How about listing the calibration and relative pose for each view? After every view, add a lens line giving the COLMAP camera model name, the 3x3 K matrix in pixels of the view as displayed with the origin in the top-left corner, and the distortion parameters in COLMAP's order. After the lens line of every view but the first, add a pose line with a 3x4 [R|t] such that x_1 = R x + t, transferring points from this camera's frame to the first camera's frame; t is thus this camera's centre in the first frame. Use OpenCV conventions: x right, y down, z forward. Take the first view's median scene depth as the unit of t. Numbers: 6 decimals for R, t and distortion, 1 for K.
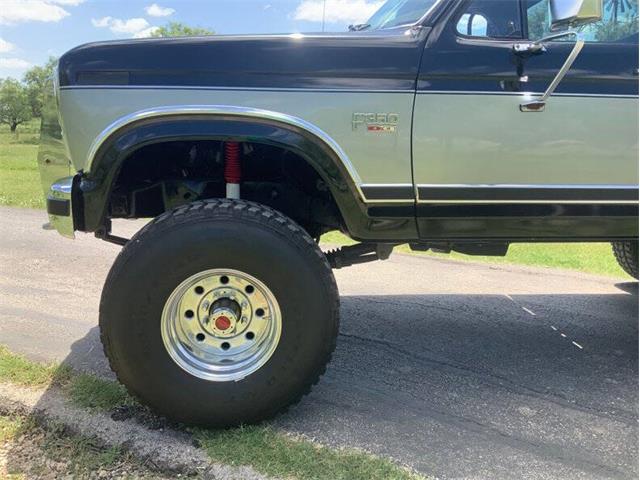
lens RADIAL K [[536.0, 0, 318.5], [0, 536.0, 234.8], [0, 0, 1]] dist [0.046248, -0.090284]
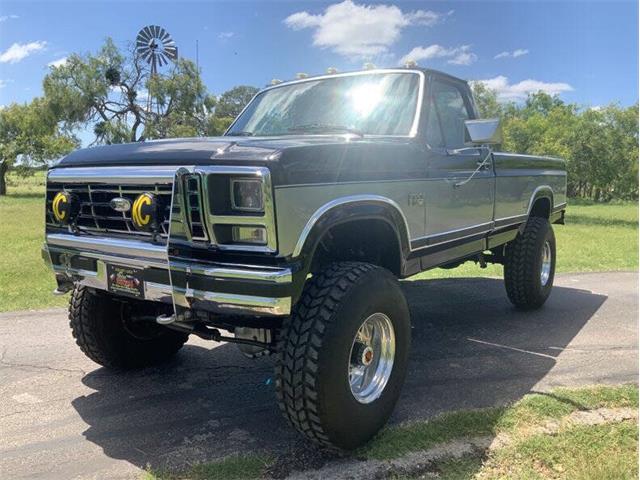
lens RADIAL K [[536.0, 0, 317.2], [0, 536.0, 235.4], [0, 0, 1]] dist [0.046248, -0.090284]
pose [[0.677049, -0.109535, 0.727741, -1.152685], [0.153764, 0.988091, 0.005668, -0.151525], [-0.719695, 0.108063, 0.685829, 0.152614]]
